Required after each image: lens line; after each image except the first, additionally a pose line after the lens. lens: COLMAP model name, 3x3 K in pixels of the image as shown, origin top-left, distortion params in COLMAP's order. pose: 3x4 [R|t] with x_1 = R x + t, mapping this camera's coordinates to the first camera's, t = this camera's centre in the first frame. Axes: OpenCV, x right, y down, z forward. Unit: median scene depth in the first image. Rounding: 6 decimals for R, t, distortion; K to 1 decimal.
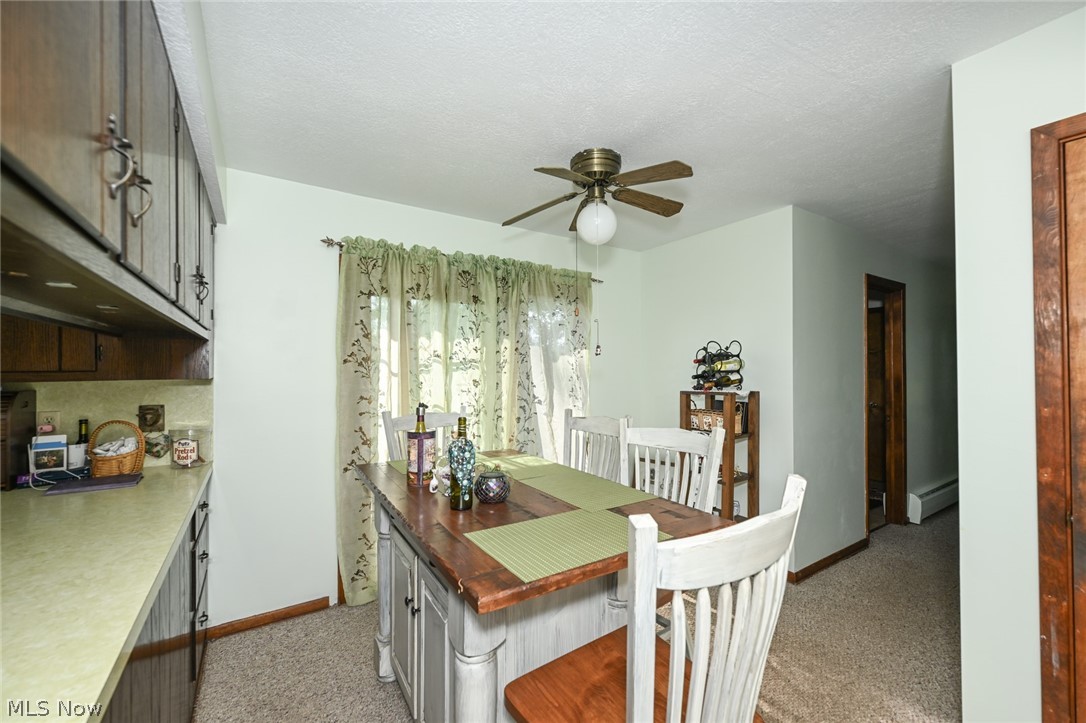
lens RADIAL K [[434.7, 0, 543.0], [0, 434.7, 361.5], [0, 0, 1]] dist [-0.001510, -0.000026]
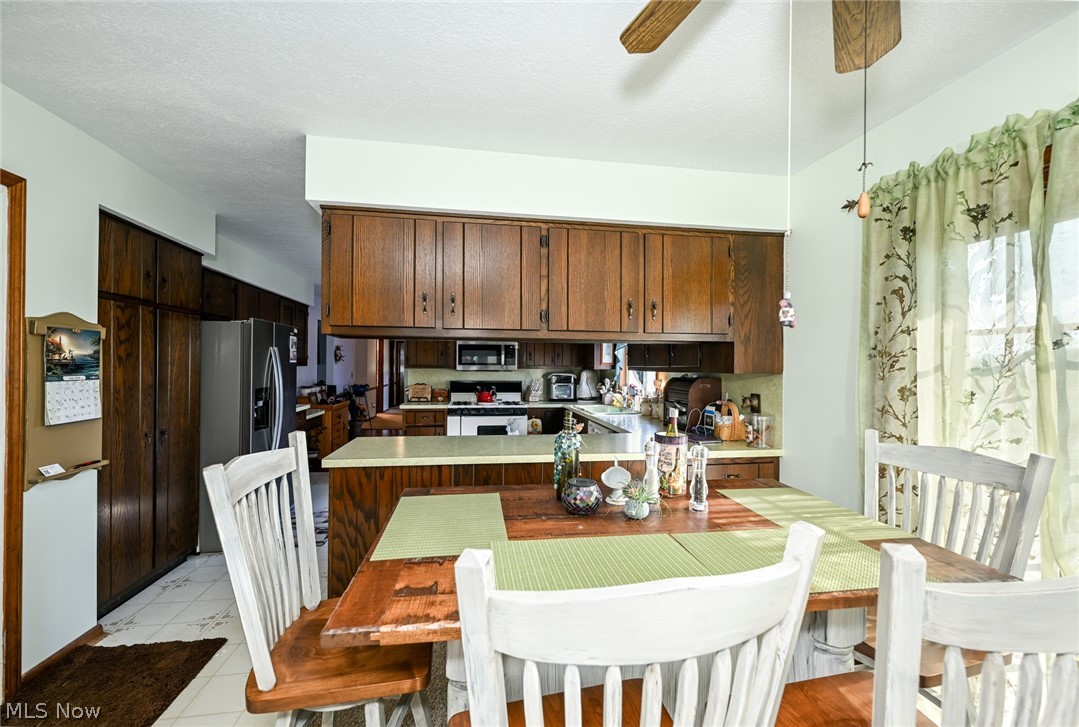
lens RADIAL K [[443.5, 0, 552.0], [0, 443.5, 364.6], [0, 0, 1]] dist [0.000927, -0.000091]
pose [[-0.391933, -0.004138, -0.919984, 0.605043], [0.003641, 0.999975, -0.006048, 0.022233], [0.919986, -0.005720, -0.391908, 1.062203]]
